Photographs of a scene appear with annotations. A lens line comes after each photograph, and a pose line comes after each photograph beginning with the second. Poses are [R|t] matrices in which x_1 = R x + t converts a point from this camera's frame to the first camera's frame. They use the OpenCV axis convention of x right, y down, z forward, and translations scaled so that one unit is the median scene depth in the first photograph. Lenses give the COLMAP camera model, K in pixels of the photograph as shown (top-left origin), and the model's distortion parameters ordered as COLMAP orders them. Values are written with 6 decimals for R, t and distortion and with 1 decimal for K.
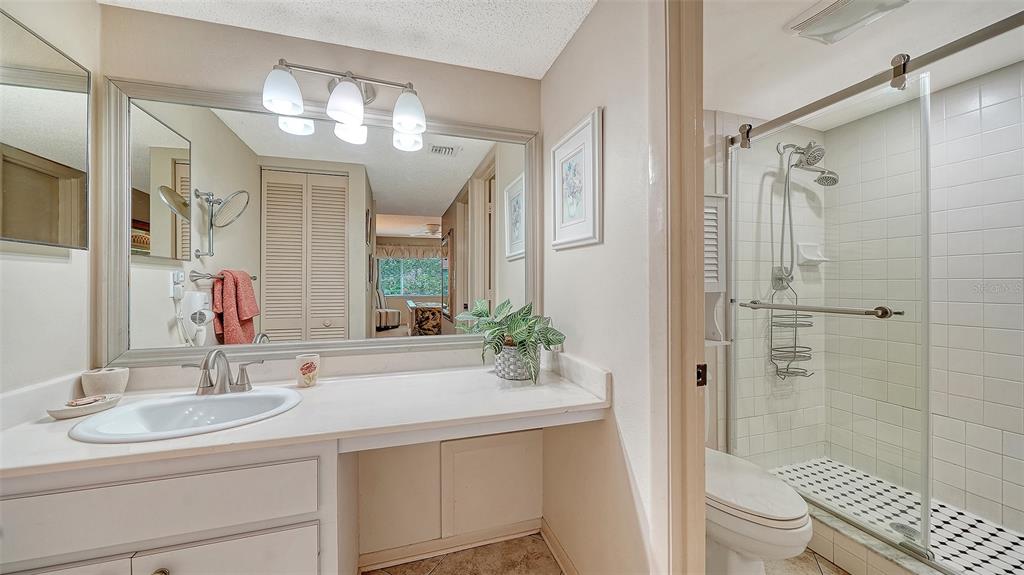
lens RADIAL K [[357.7, 0, 508.6], [0, 357.7, 278.9], [0, 0, 1]] dist [-0.002646, -0.001207]
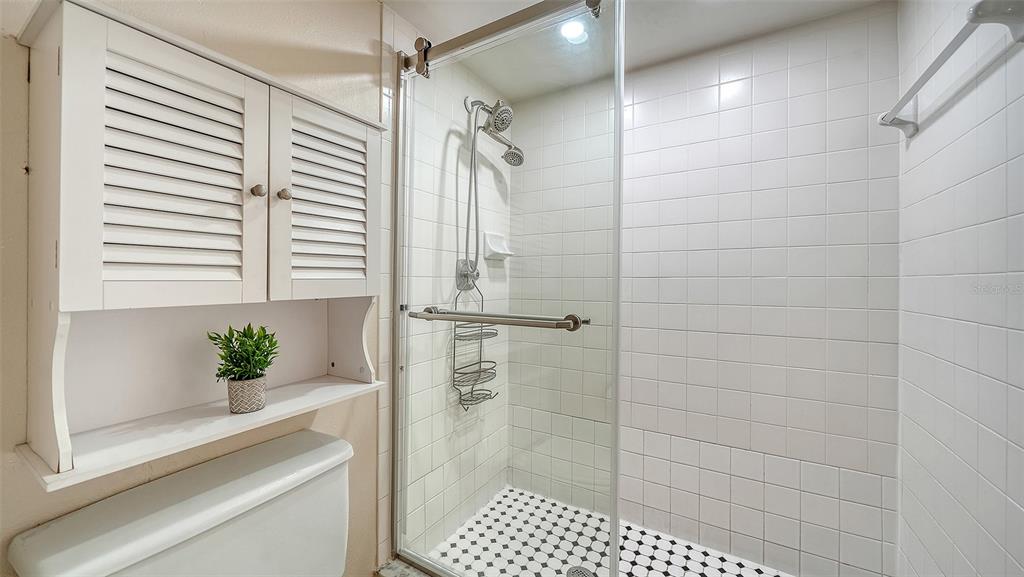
lens RADIAL K [[389.3, 0, 509.1], [0, 389.3, 282.6], [0, 0, 1]] dist [-0.000205, -0.000087]
pose [[0.744876, 0.004178, 0.667190, 0.286346], [-0.012904, 0.999884, 0.008144, 0.006718], [-0.667078, -0.014676, 0.744843, 0.331128]]
